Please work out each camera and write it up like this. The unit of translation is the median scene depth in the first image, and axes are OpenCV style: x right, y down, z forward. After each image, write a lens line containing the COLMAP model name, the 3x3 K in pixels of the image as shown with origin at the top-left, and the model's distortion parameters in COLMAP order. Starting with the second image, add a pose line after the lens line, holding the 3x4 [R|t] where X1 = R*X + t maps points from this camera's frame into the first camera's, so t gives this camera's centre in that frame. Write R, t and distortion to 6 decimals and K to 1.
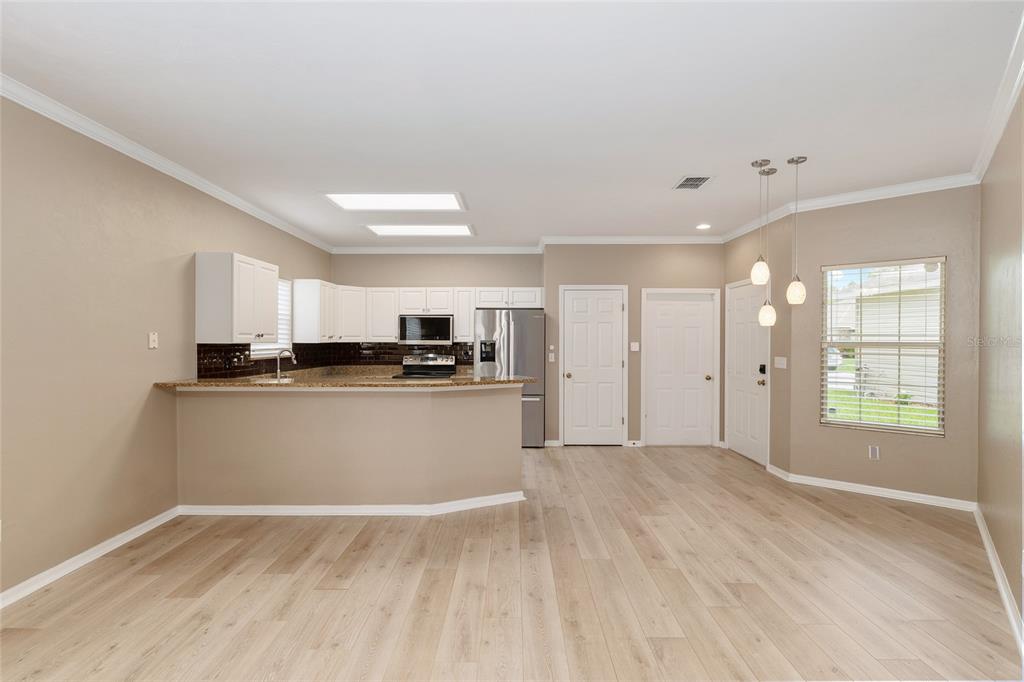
lens RADIAL K [[480.8, 0, 509.4], [0, 480.8, 343.1], [0, 0, 1]] dist [0.001337, -0.000123]
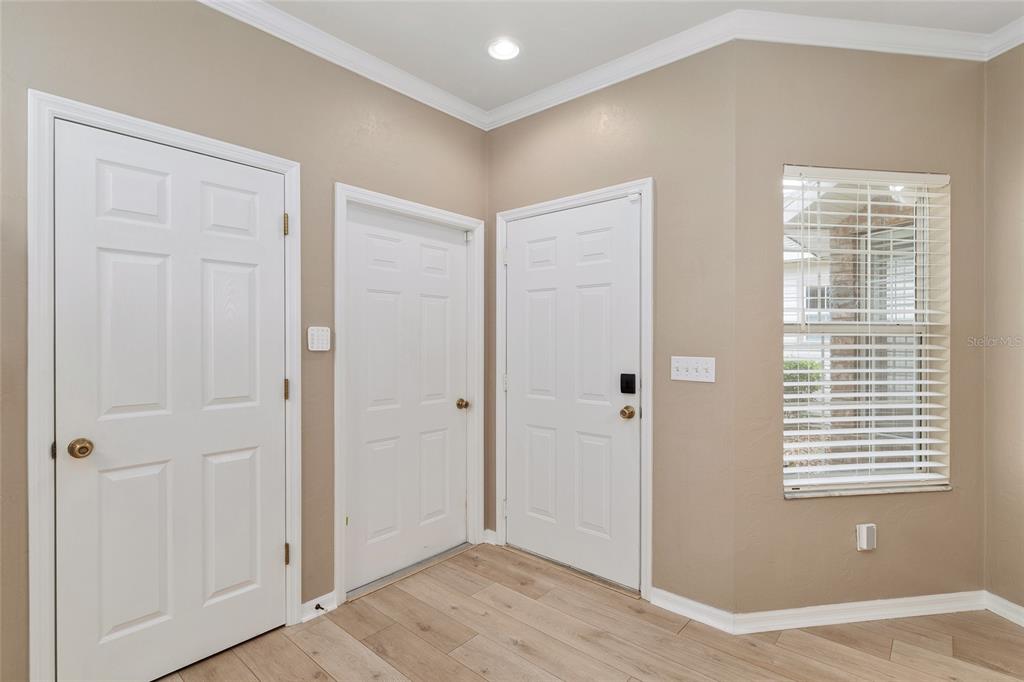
lens RADIAL K [[488.2, 0, 509.8], [0, 488.2, 342.7], [0, 0, 1]] dist [-0.001794, -0.000101]
pose [[0.653257, -0.004426, 0.757124, 0.082504], [0.005034, 0.999986, 0.001502, 0.011615], [-0.757120, 0.002830, 0.653270, 0.706505]]
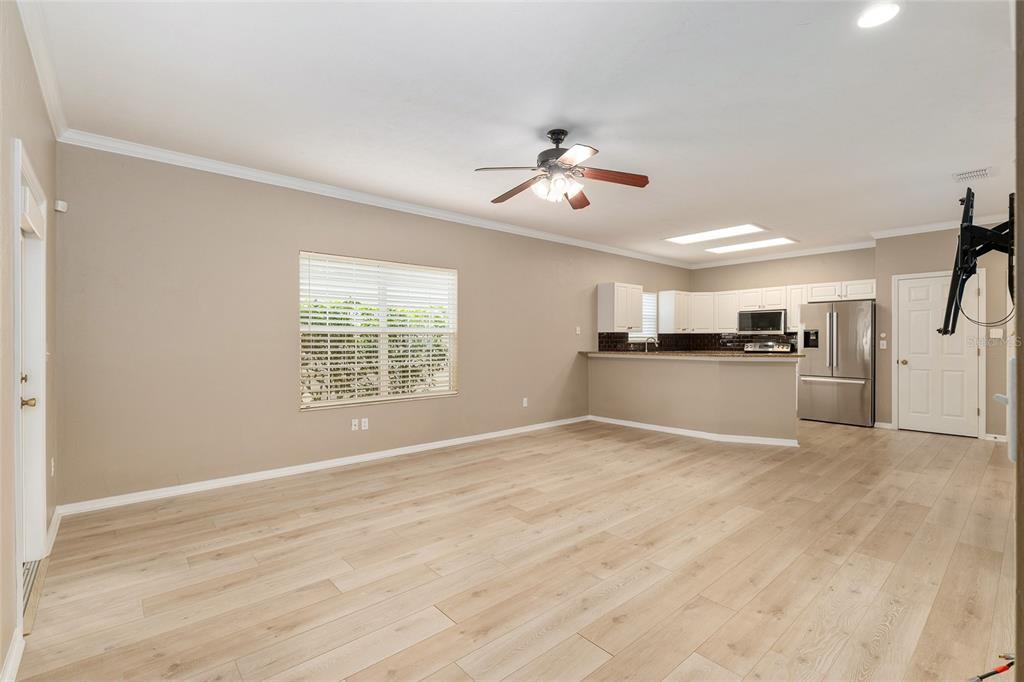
lens RADIAL K [[458.1, 0, 508.8], [0, 458.1, 340.6], [0, 0, 1]] dist [-0.001445, -0.000114]
pose [[0.662024, -0.001813, -0.749480, 0.325443], [-0.000656, 0.999995, -0.002998, 0.026816], [0.749482, 0.002477, 0.662020, -0.316099]]
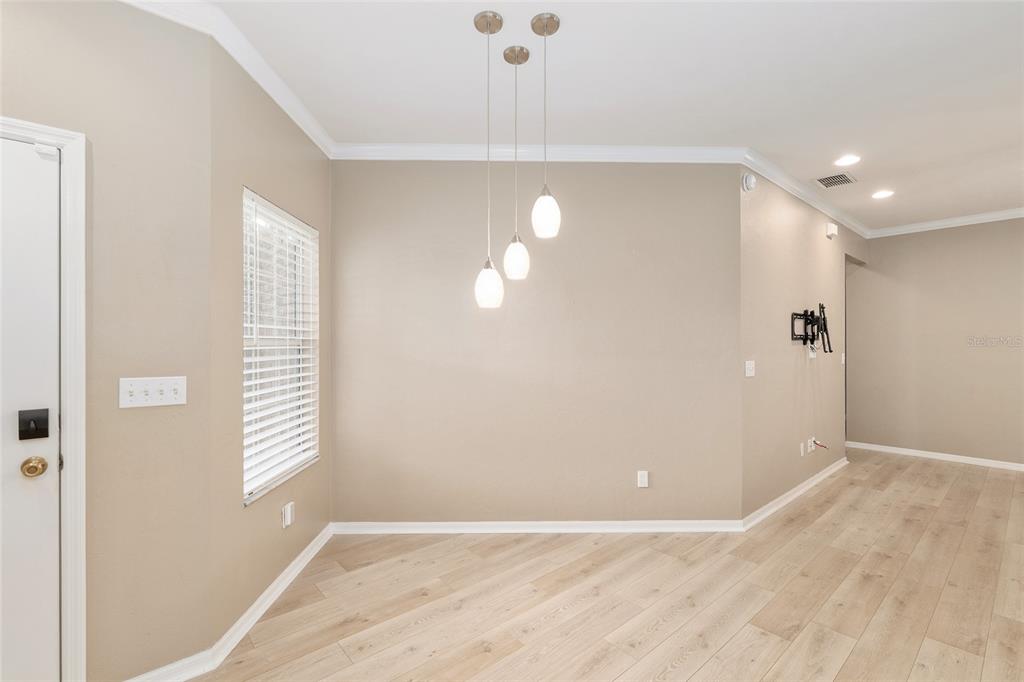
lens RADIAL K [[455.0, 0, 509.5], [0, 455.0, 342.8], [0, 0, 1]] dist [-0.000959, -0.000825]
pose [[-0.660151, -0.001691, 0.751131, 0.090785], [0.004387, 0.999972, 0.006106, 0.000525], [-0.751120, 0.007326, -0.660125, 0.875890]]
